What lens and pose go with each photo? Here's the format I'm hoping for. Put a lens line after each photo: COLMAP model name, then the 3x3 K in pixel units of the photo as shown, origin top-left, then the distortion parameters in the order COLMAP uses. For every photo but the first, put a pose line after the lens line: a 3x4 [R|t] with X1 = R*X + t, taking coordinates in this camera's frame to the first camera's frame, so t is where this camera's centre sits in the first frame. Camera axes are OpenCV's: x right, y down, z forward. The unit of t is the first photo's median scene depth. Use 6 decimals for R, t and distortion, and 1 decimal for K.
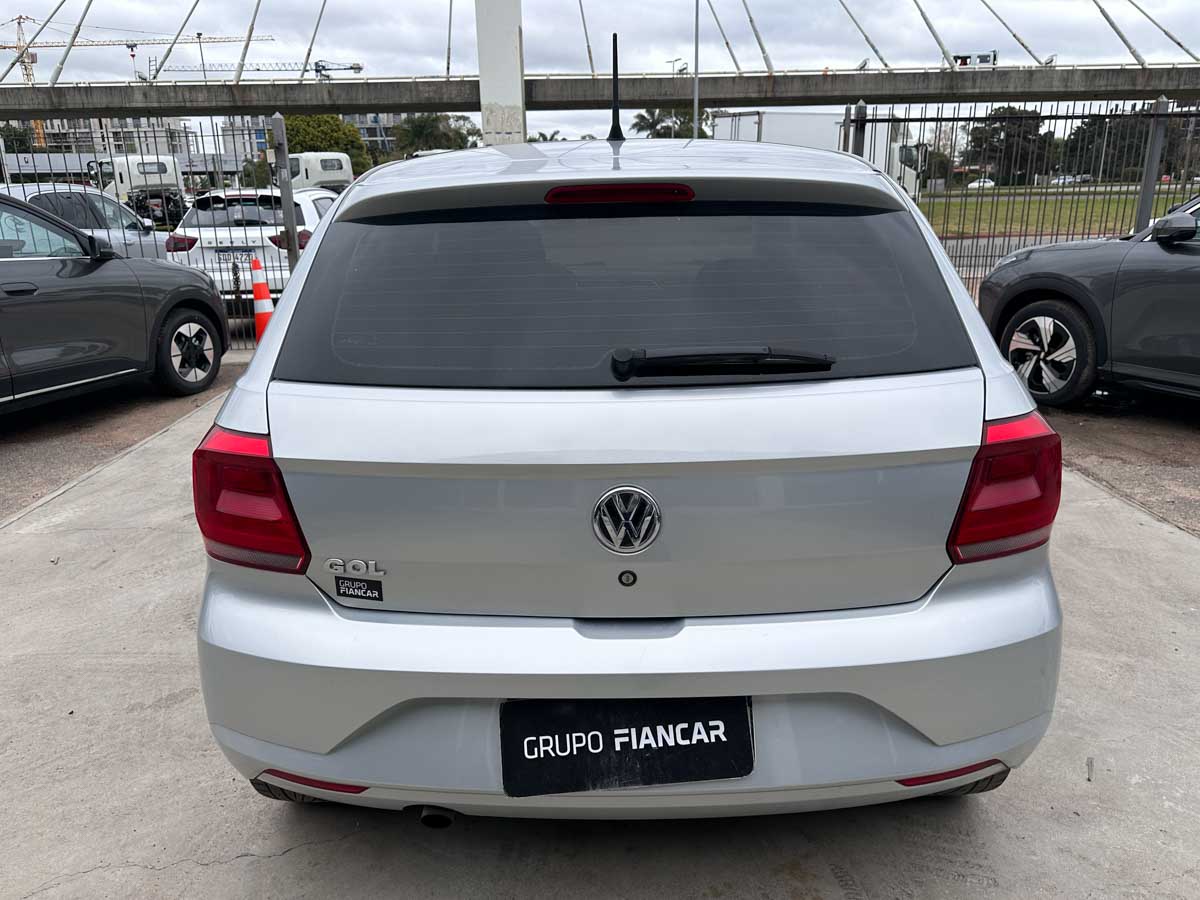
lens RADIAL K [[853.1, 0, 600.0], [0, 853.1, 450.0], [0, 0, 1]] dist [-0.001744, -0.000723]
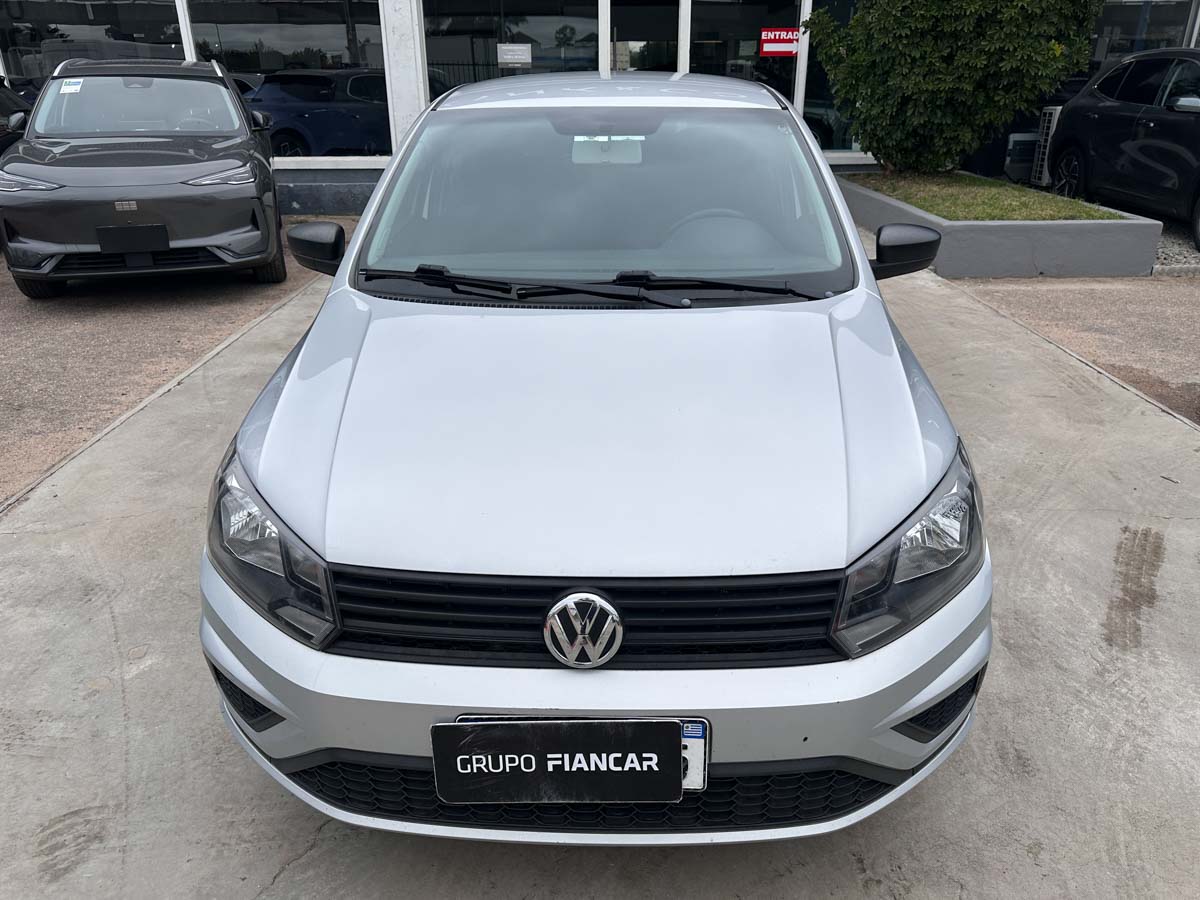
lens RADIAL K [[859.2, 0, 595.7], [0, 859.2, 447.9], [0, 0, 1]] dist [0.003401, -0.001664]
pose [[-0.999360, 0.008687, 0.034711, 0.003476], [0.029160, 0.759934, 0.649346, -0.344342], [-0.020737, 0.649942, -0.759701, 1.044695]]
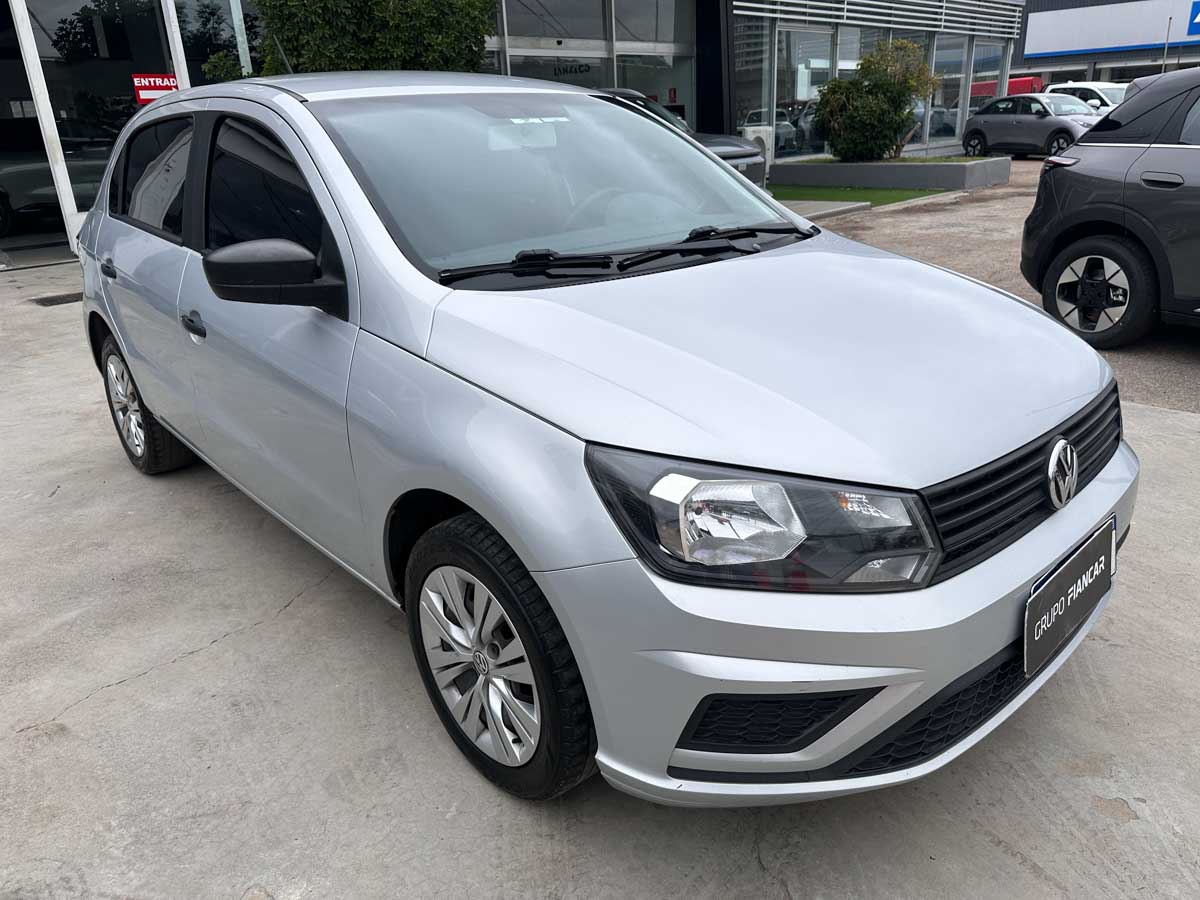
lens RADIAL K [[859.2, 0, 605.7], [0, 859.2, 445.2], [0, 0, 1]] dist [0.001858, -0.007244]
pose [[-0.722218, 0.283577, -0.630861, 0.309778], [-0.155702, 0.822023, 0.547755, -0.281820], [0.673912, 0.493825, -0.549526, 0.938186]]
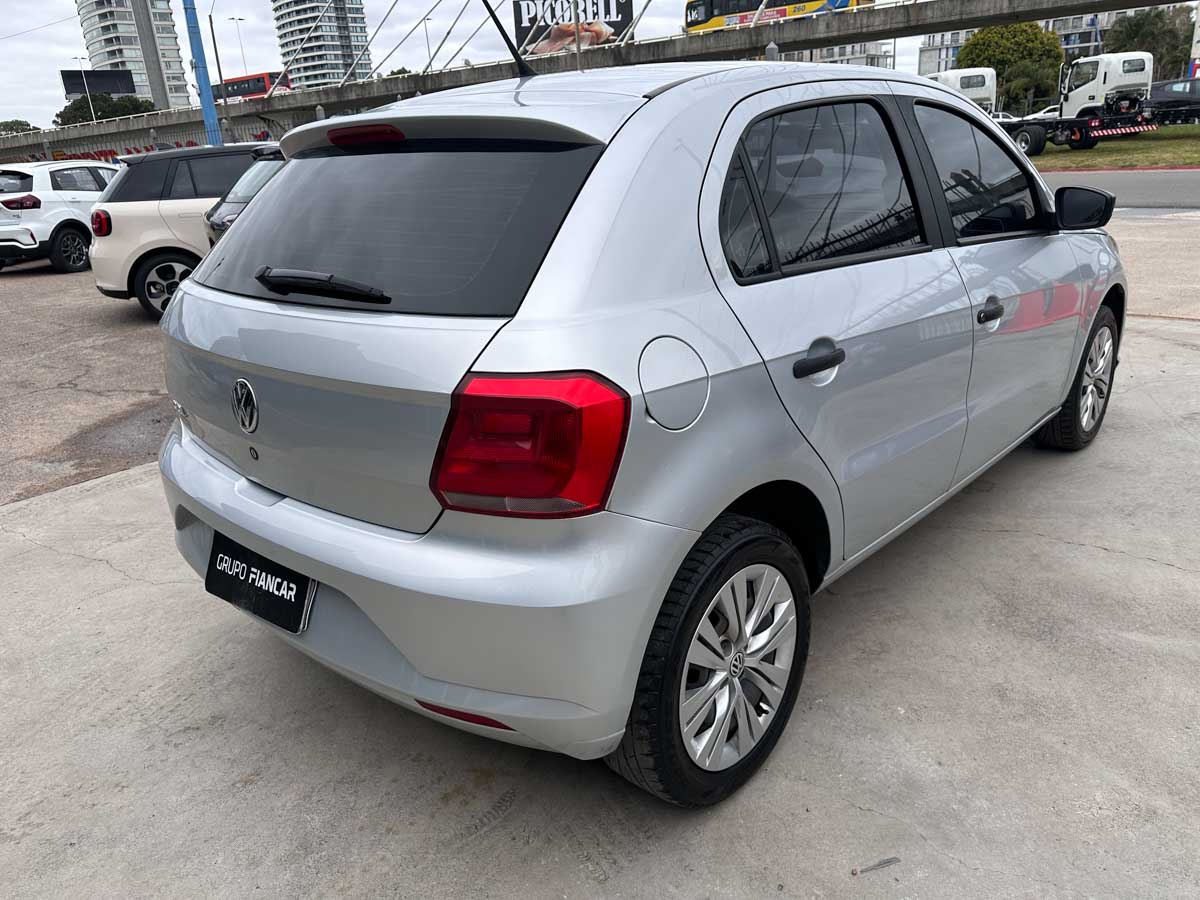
lens RADIAL K [[854.6, 0, 598.9], [0, 854.6, 435.5], [0, 0, 1]] dist [0.011171, -0.006035]
pose [[0.746206, 0.193255, -0.637047, 0.304157], [-0.150798, 0.981132, 0.120999, -0.026410], [0.648410, 0.005775, 0.761269, 0.089422]]
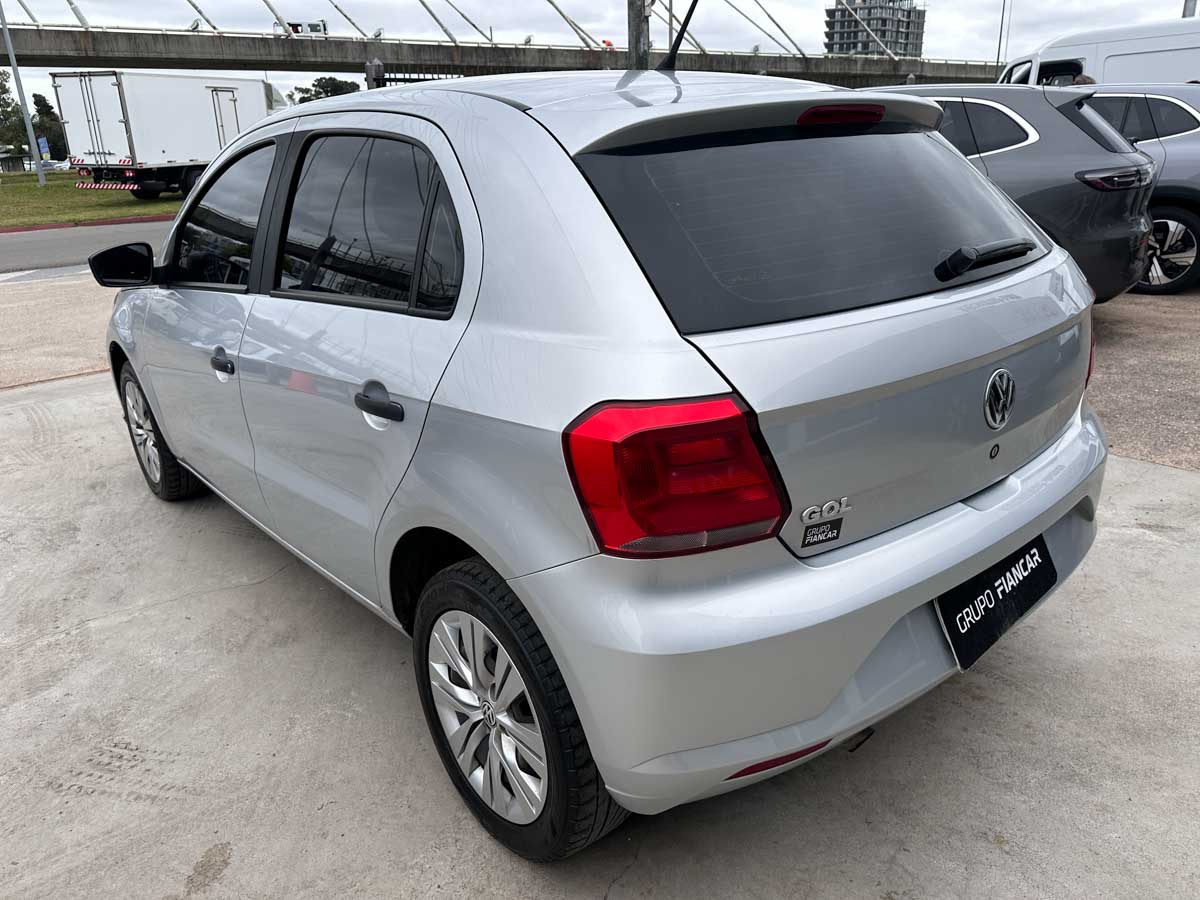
lens RADIAL K [[859.2, 0, 595.7], [0, 859.2, 447.9], [0, 0, 1]] dist [0.003401, -0.001664]
pose [[0.761614, -0.228989, 0.606224, -0.268238], [0.213094, 0.971960, 0.099422, -0.020353], [-0.611992, 0.053462, 0.789055, 0.102321]]
